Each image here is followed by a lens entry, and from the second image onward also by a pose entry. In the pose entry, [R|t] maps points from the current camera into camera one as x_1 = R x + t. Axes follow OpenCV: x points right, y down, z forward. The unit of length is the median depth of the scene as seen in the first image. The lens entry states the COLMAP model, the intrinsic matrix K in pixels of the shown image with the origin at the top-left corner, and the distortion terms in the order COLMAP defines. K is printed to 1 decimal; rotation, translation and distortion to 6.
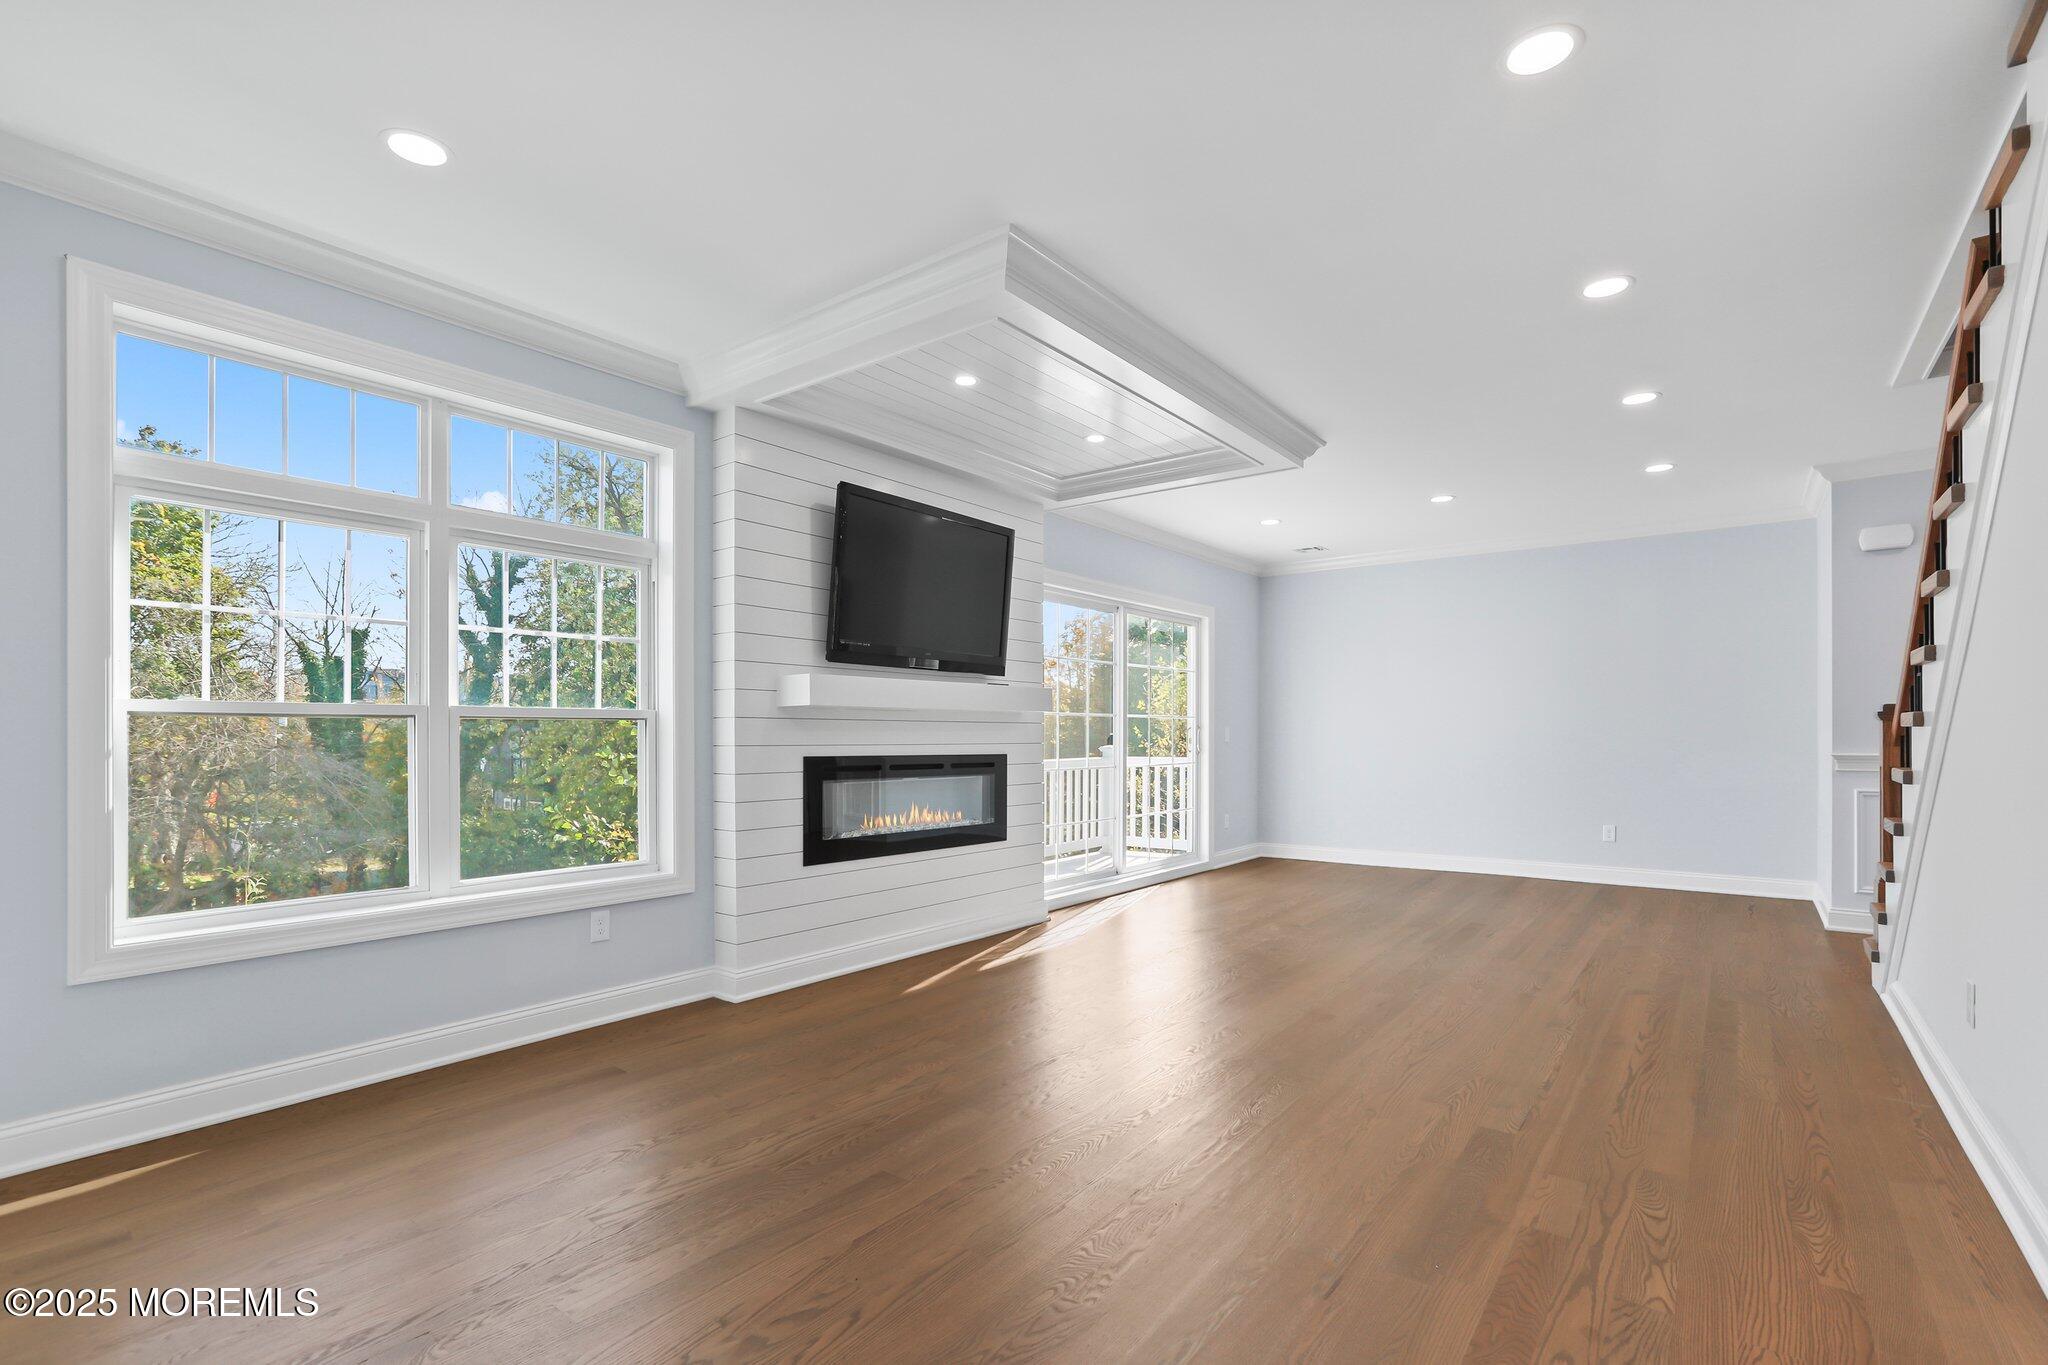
lens RADIAL K [[931.3, 0, 1045.6], [0, 931.3, 744.1], [0, 0, 1]] dist [-0.024928, 0.005871]
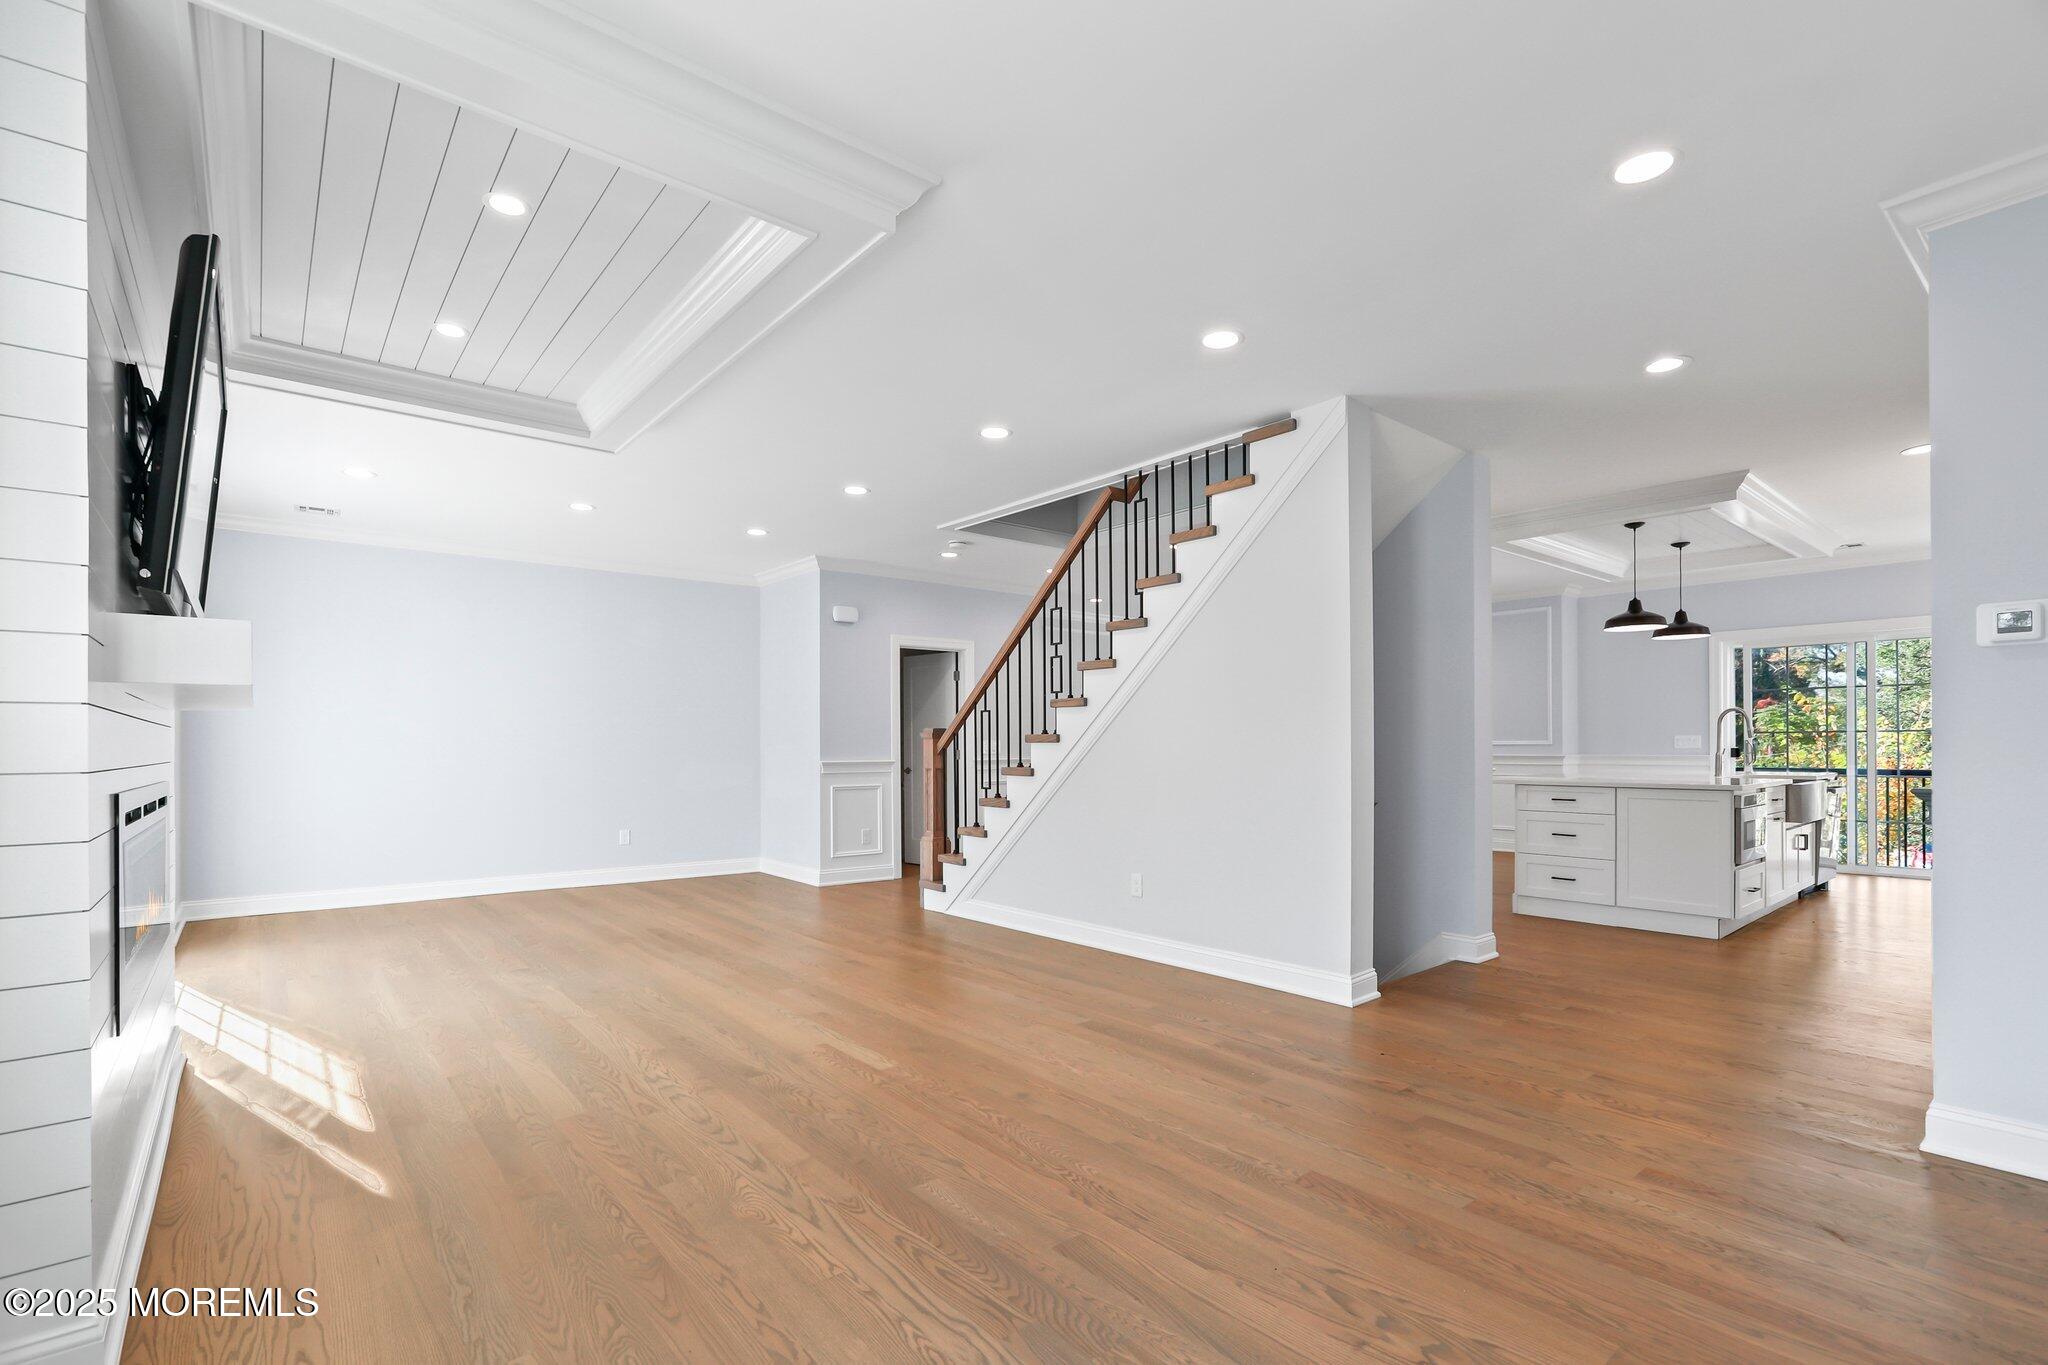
lens RADIAL K [[931.3, 0, 1000.4], [0, 931.3, 767.4], [0, 0, 1]] dist [-0.024928, 0.005871]
pose [[0.245478, -0.018304, 0.969229, -0.531783], [0.009297, 0.999820, 0.016527, -0.001966], [-0.969358, 0.004954, 0.245604, 0.434154]]
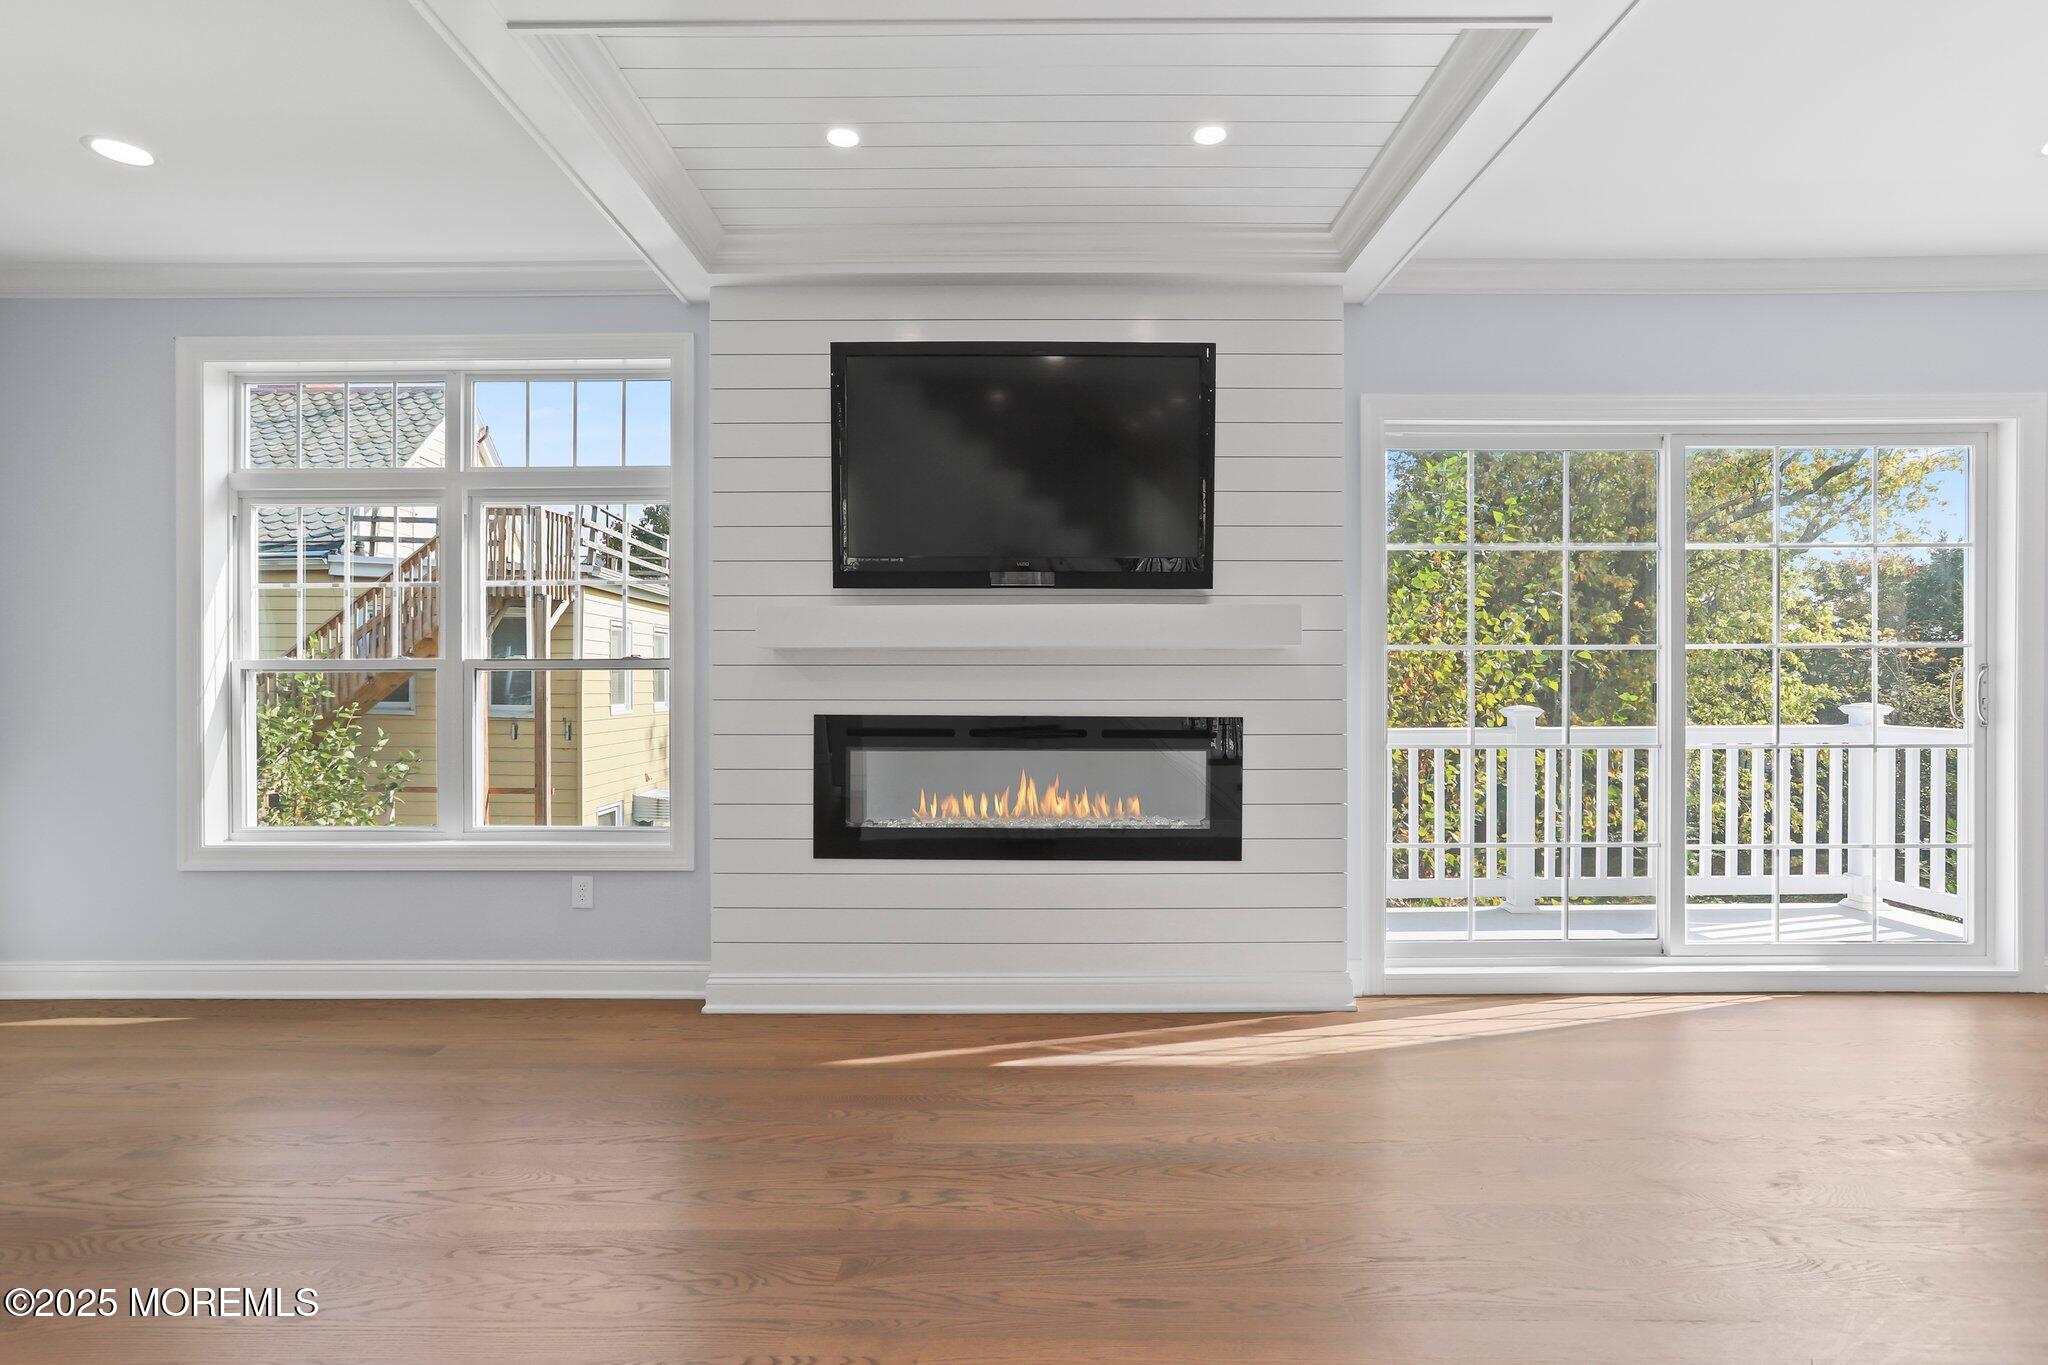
lens RADIAL K [[993.2, 0, 1013.6], [0, 993.2, 692.2], [0, 0, 1]] dist [-0.014941, 0.003992]
pose [[0.600272, 0.002602, -0.799791, 0.454329], [-0.004914, 0.999988, -0.000435, -0.005272], [0.799781, 0.004192, 0.600278, 0.586323]]
